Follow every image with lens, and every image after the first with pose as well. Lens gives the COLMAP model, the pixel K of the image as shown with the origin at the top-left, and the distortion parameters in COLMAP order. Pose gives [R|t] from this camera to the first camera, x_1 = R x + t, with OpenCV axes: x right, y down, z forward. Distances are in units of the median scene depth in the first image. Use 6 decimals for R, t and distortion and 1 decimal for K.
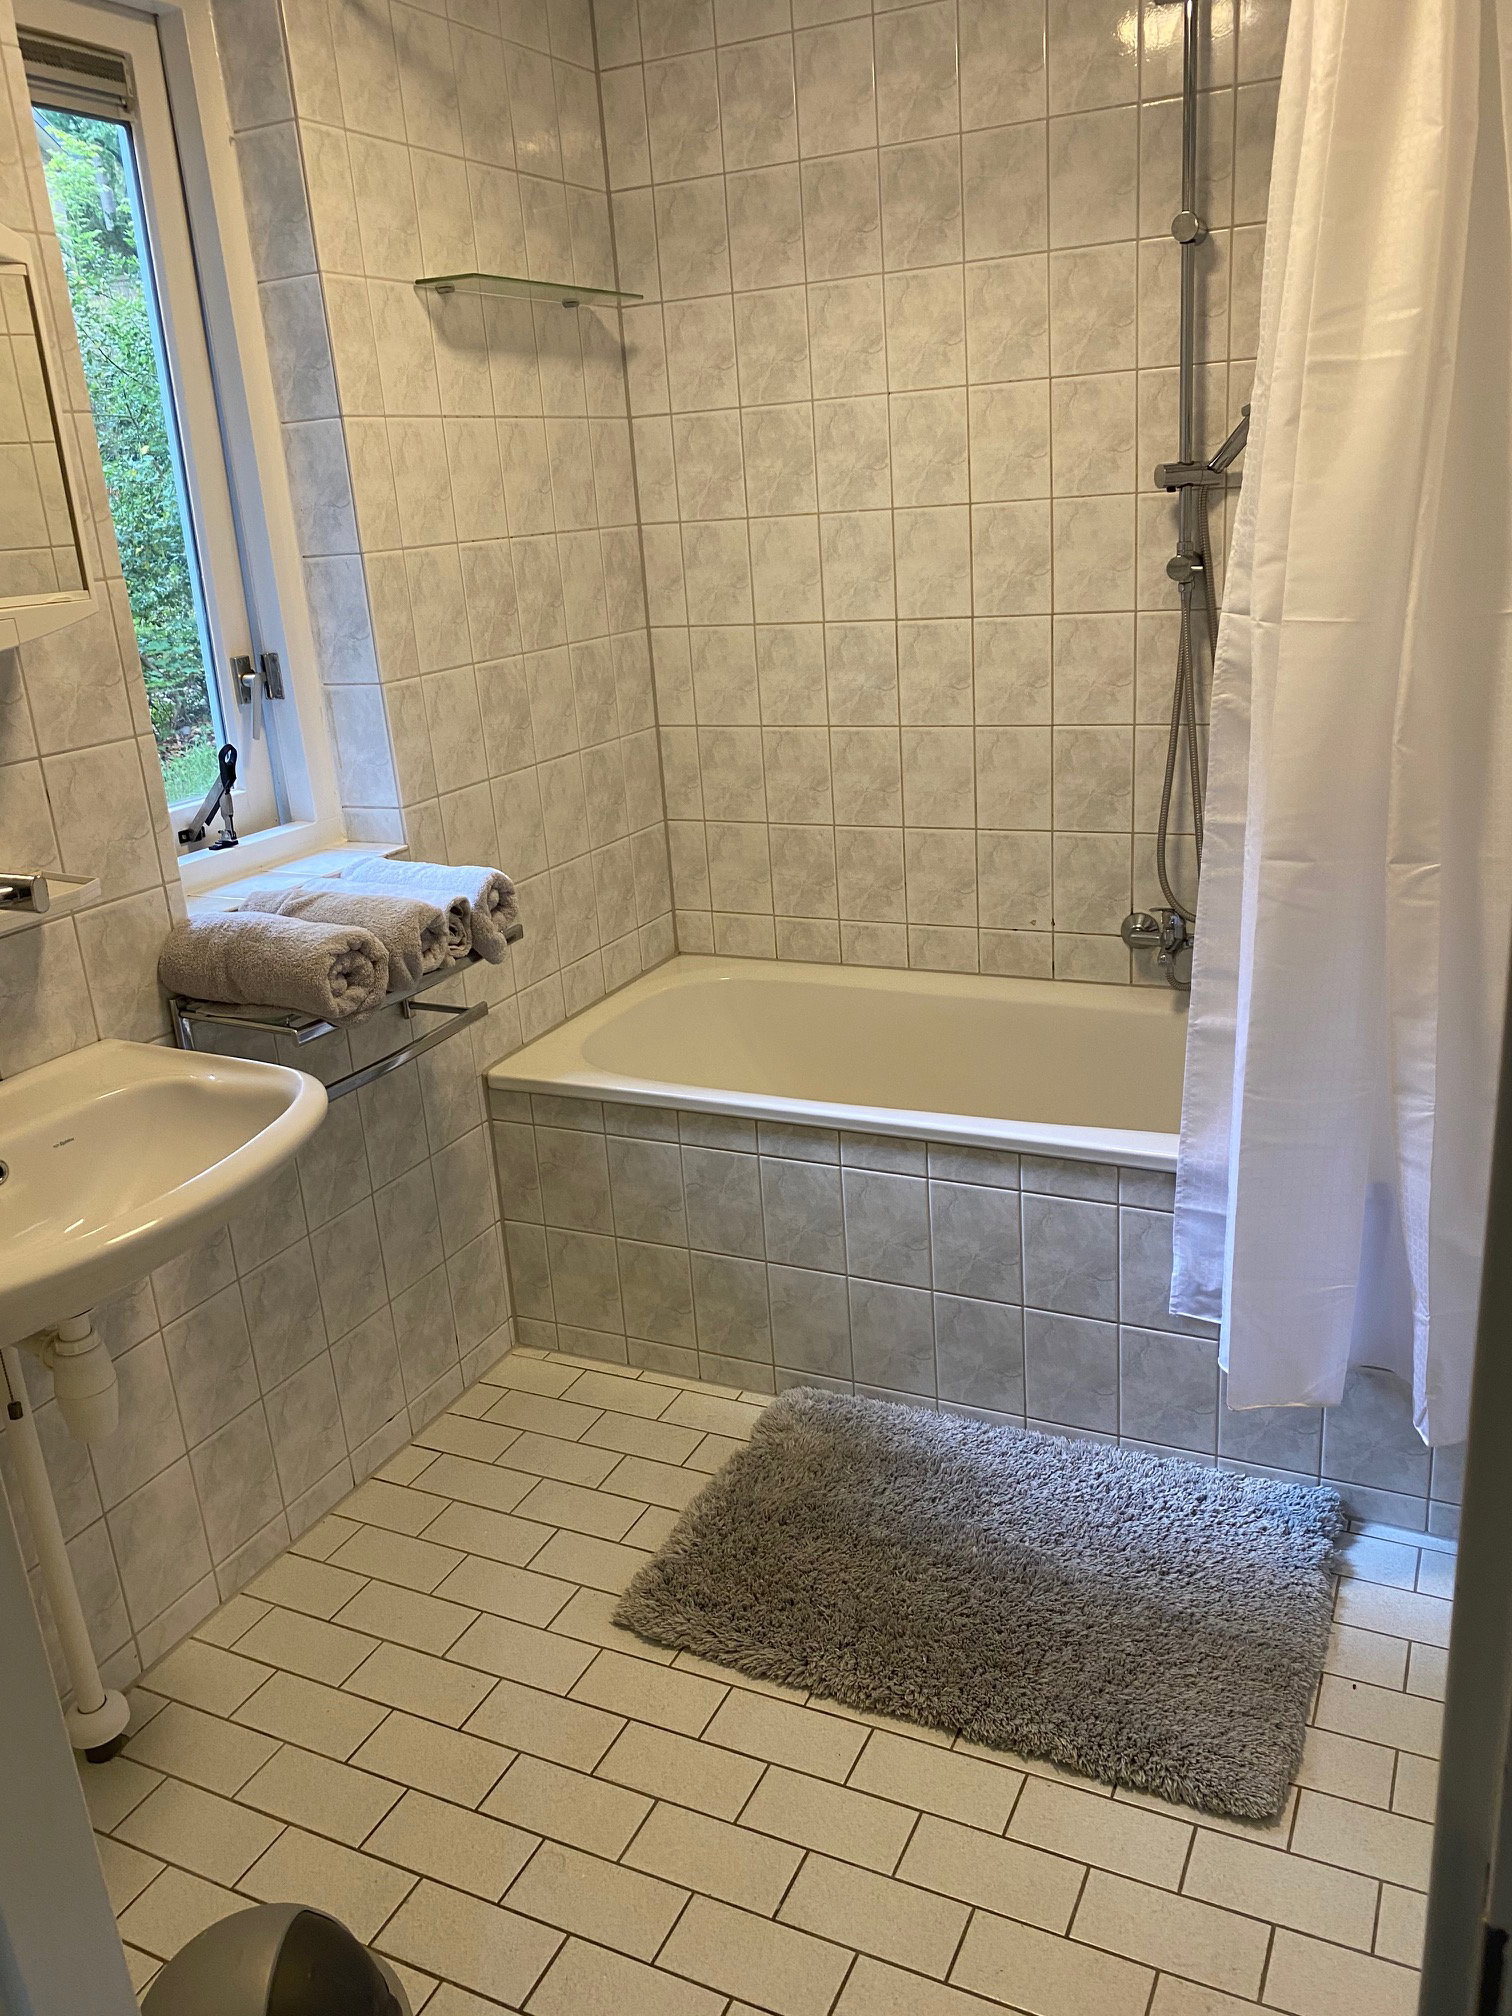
lens RADIAL K [[1542.6, 0, 757.7], [0, 1542.6, 1006.6], [0, 0, 1]] dist [0.070242, -0.121065]
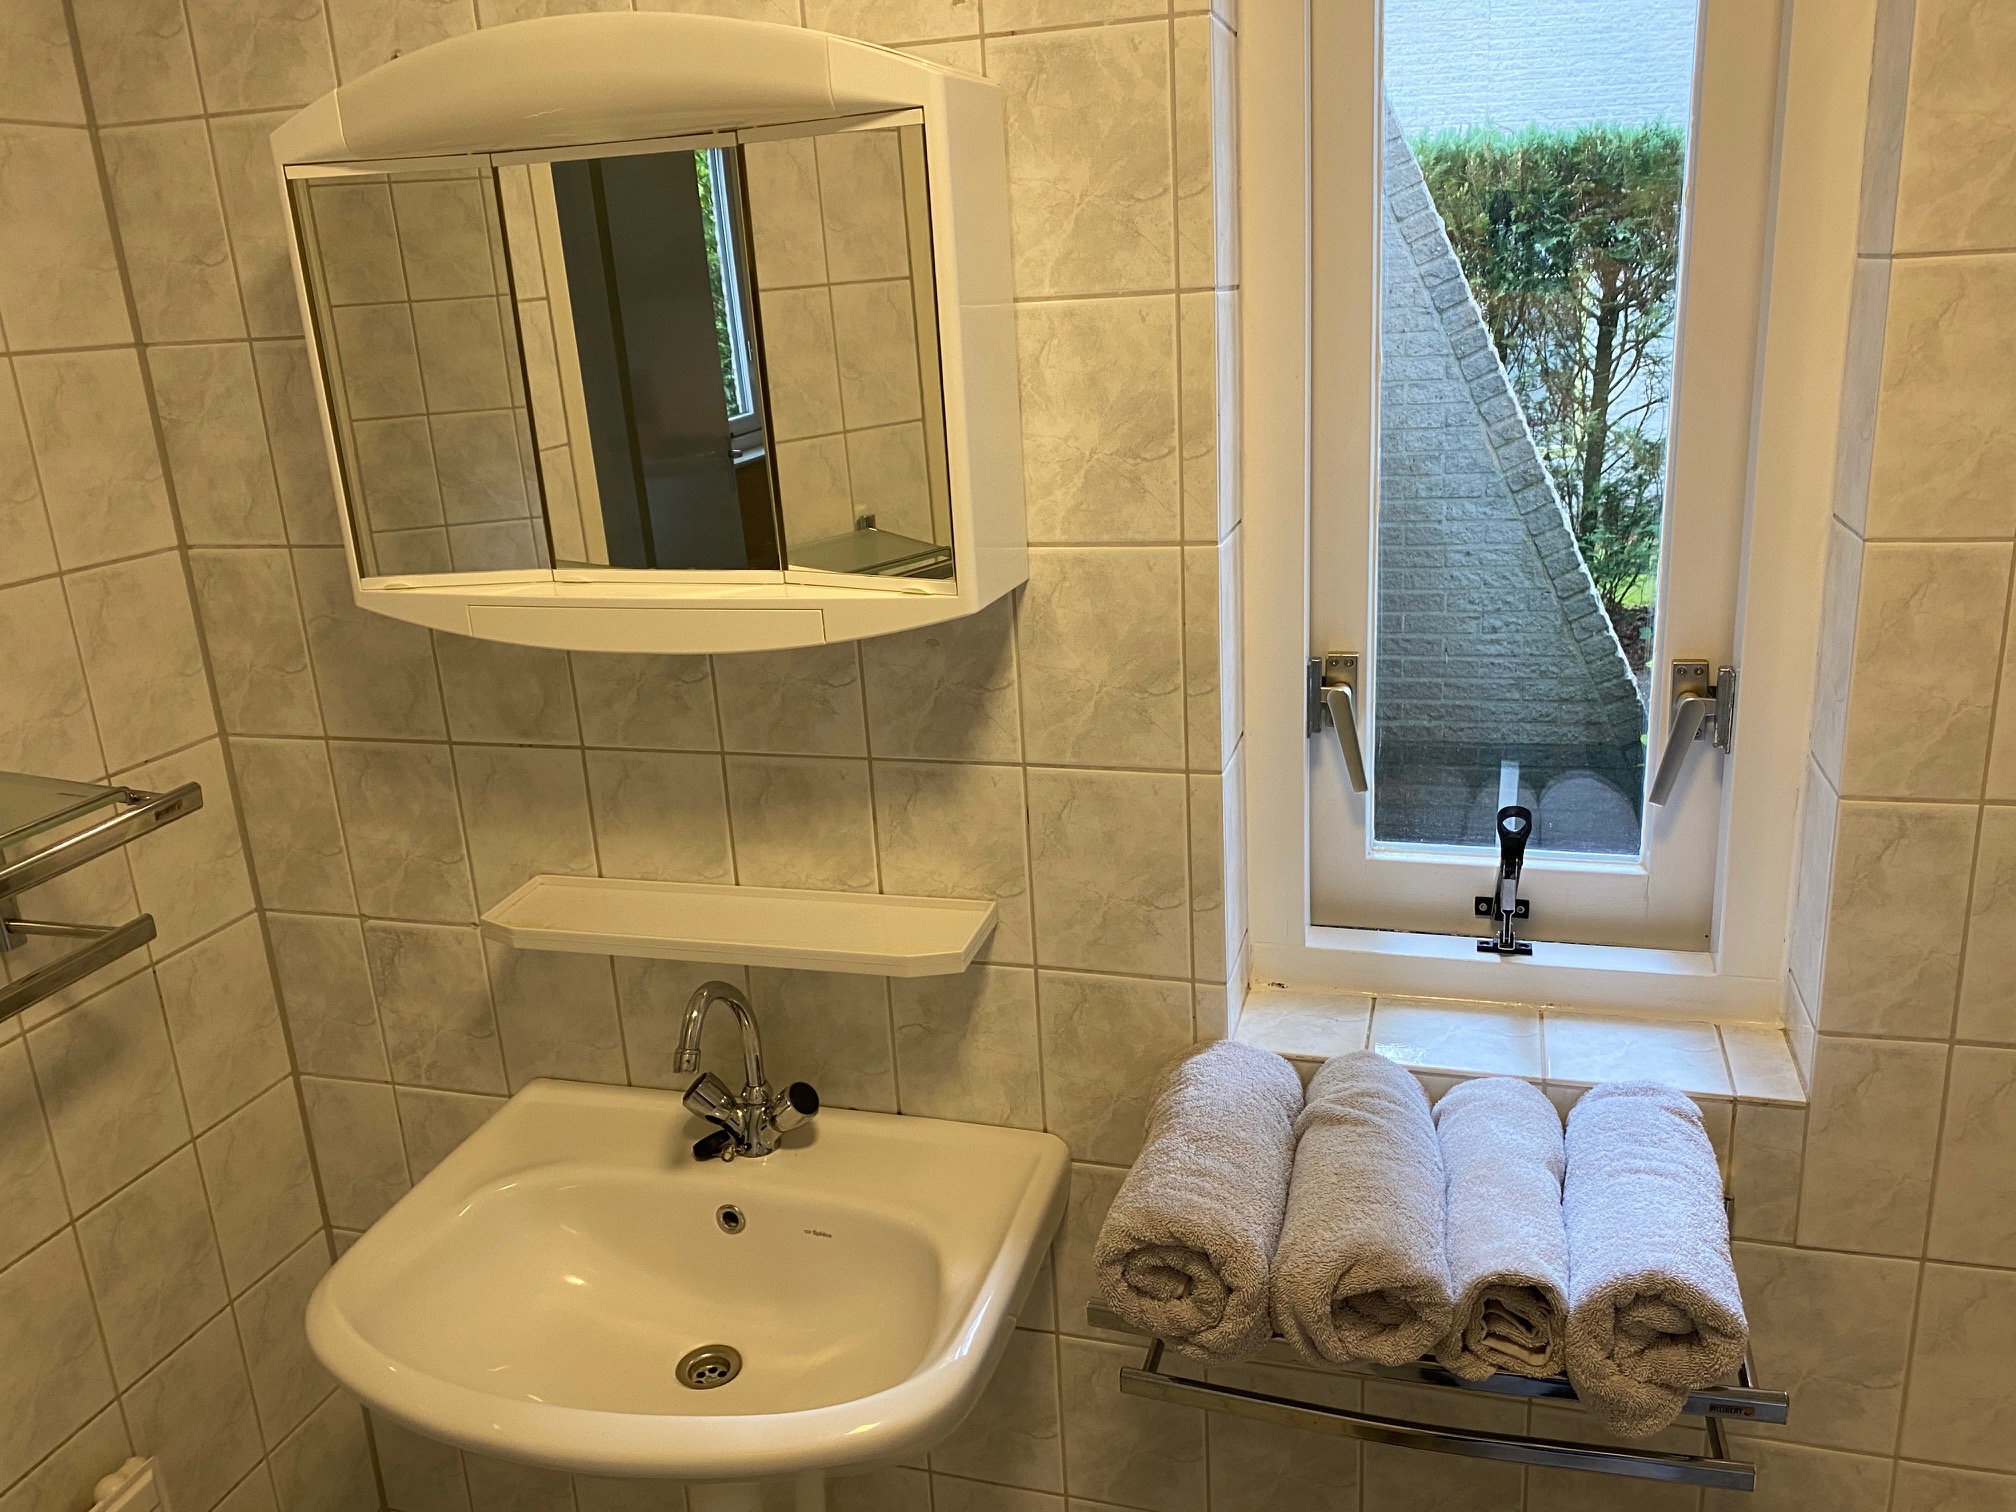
lens RADIAL K [[1579.3, 0, 1011.0], [0, 1579.3, 732.3], [0, 0, 1]] dist [0.028028, -0.137987]
pose [[0.157757, 0.338841, -0.927523, 0.203132], [-0.275260, 0.917145, 0.288232, -0.362178], [0.948338, 0.209840, 0.237955, 0.769152]]
